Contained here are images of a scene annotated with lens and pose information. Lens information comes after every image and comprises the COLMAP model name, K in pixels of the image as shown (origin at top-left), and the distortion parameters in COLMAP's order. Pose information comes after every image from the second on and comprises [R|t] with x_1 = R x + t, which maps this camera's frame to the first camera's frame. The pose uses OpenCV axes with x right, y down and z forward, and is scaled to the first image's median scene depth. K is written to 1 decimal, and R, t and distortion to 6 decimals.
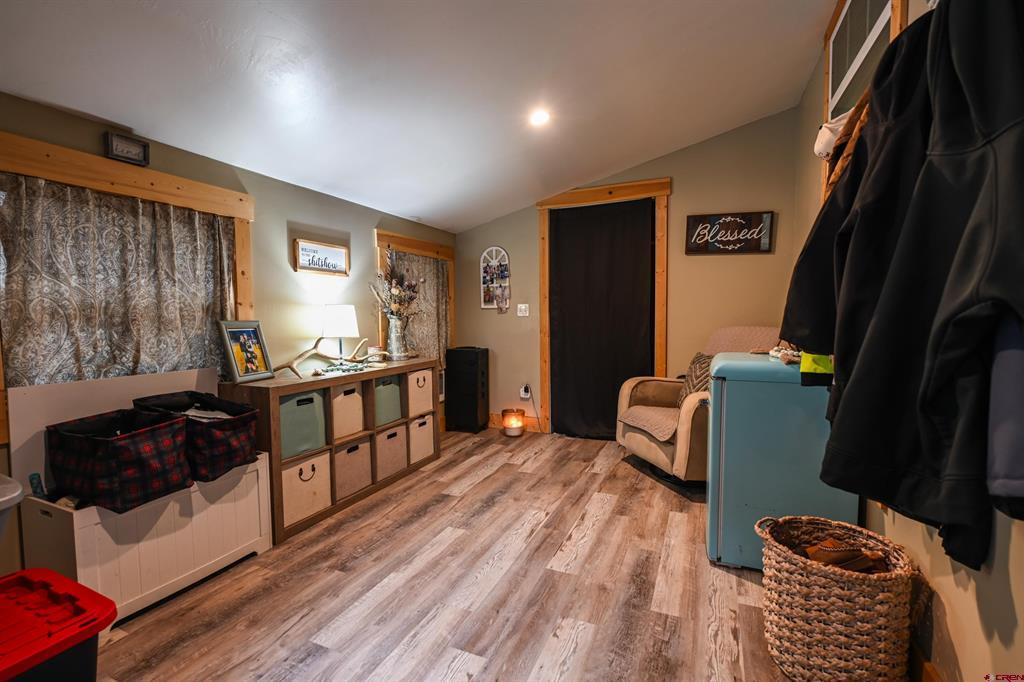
lens RADIAL K [[446.3, 0, 512.0], [0, 446.3, 341.0], [0, 0, 1]] dist [0.000212, 0.000059]
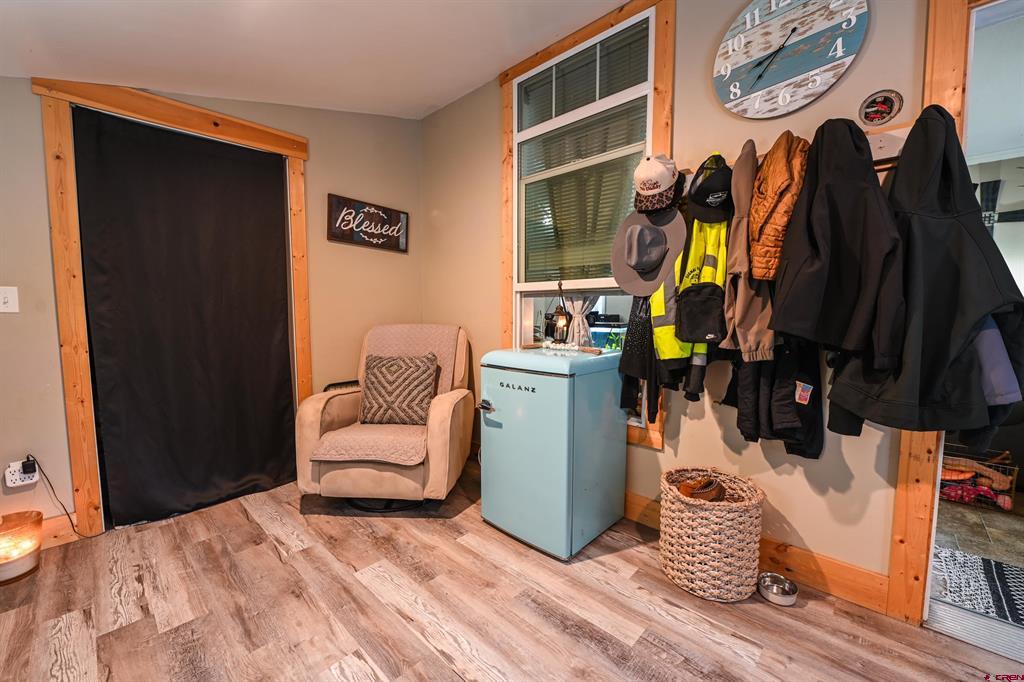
lens RADIAL K [[404.6, 0, 512.2], [0, 404.6, 342.4], [0, 0, 1]] dist [-0.009322, -0.000030]
pose [[0.335901, -0.061750, 0.939871, -0.236596], [0.052316, 0.997531, 0.046841, -0.021813], [-0.940443, 0.033436, 0.338302, 0.465251]]
